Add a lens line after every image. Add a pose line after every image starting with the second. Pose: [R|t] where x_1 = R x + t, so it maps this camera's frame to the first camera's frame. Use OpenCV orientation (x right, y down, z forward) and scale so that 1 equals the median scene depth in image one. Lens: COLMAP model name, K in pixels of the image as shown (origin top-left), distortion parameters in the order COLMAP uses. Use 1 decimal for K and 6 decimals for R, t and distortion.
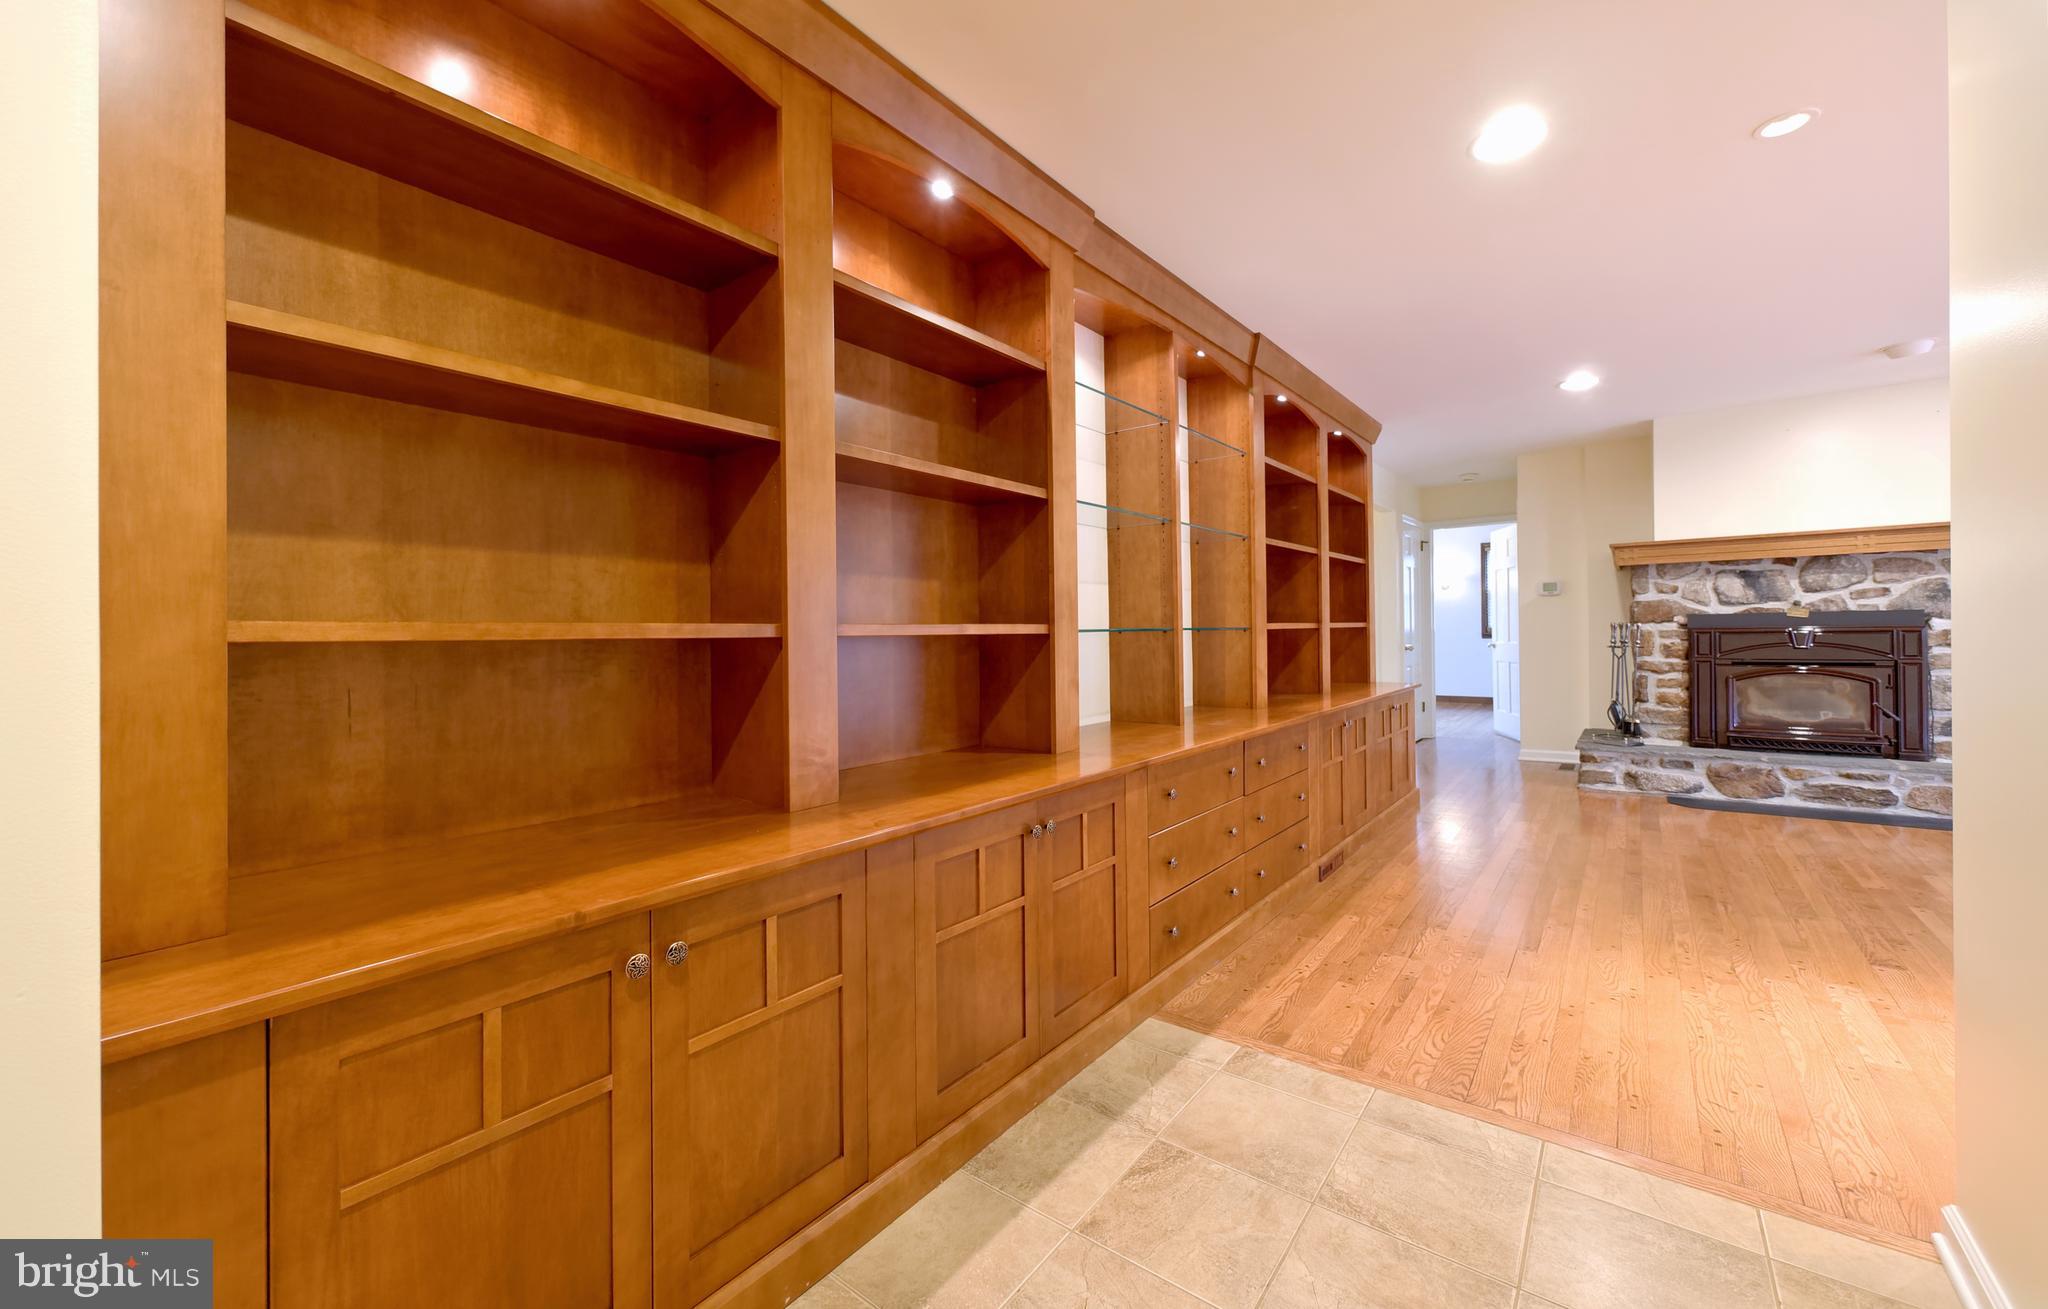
lens RADIAL K [[809.4, 0, 1035.3], [0, 809.4, 646.0], [0, 0, 1]] dist [-0.002838, 0.001456]
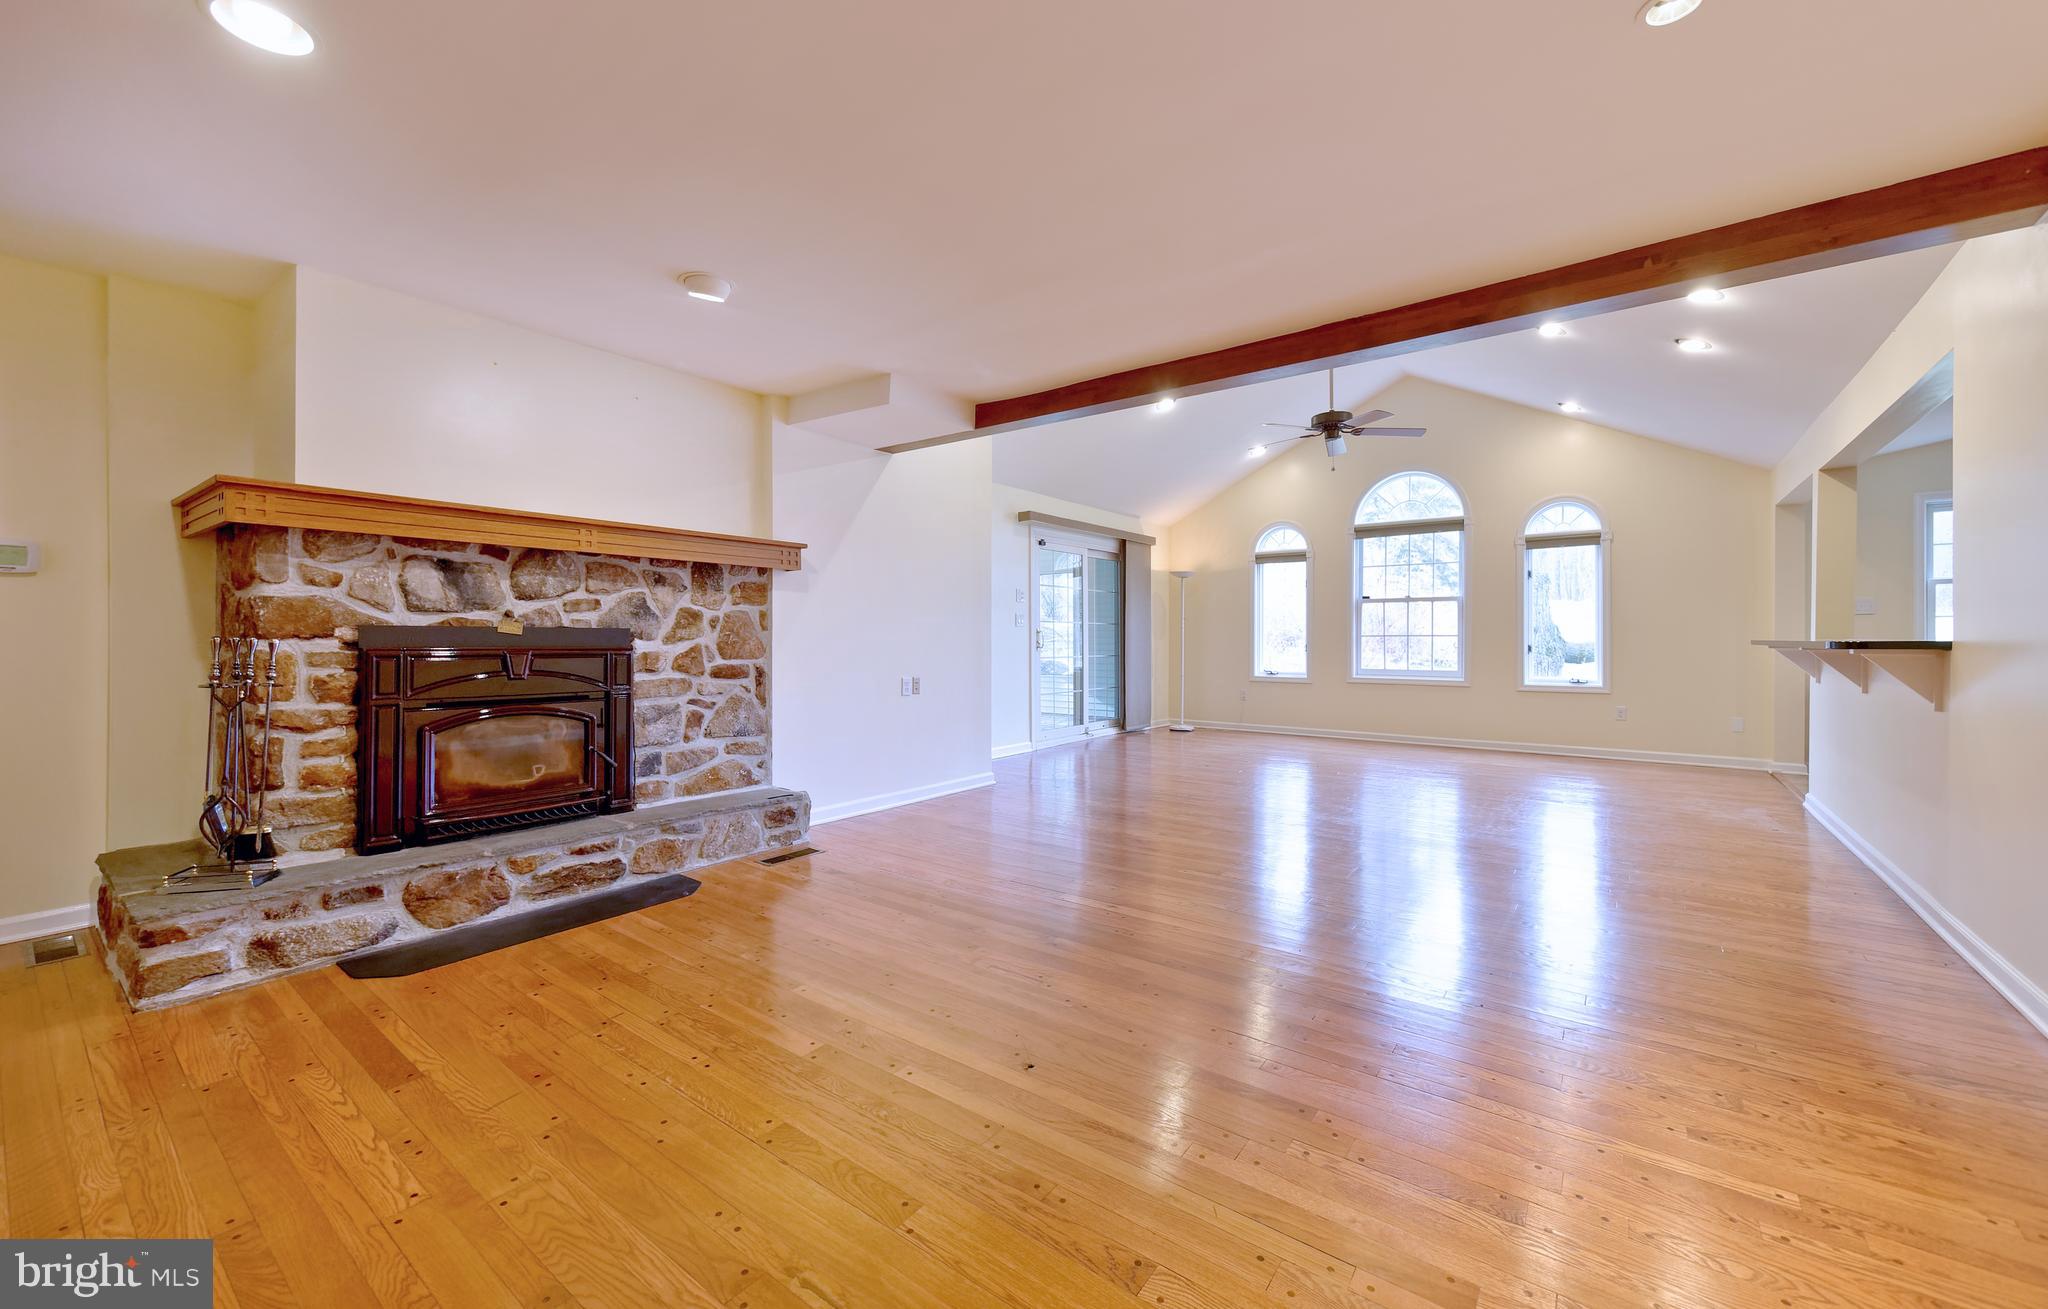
lens RADIAL K [[809.4, 0, 1016.6], [0, 809.4, 637.0], [0, 0, 1]] dist [-0.002838, 0.001456]
pose [[0.025253, 0.021437, 0.999451, 0.250516], [0.017732, 0.999603, -0.021889, -0.009913], [-0.999524, 0.018275, 0.024863, 0.528088]]
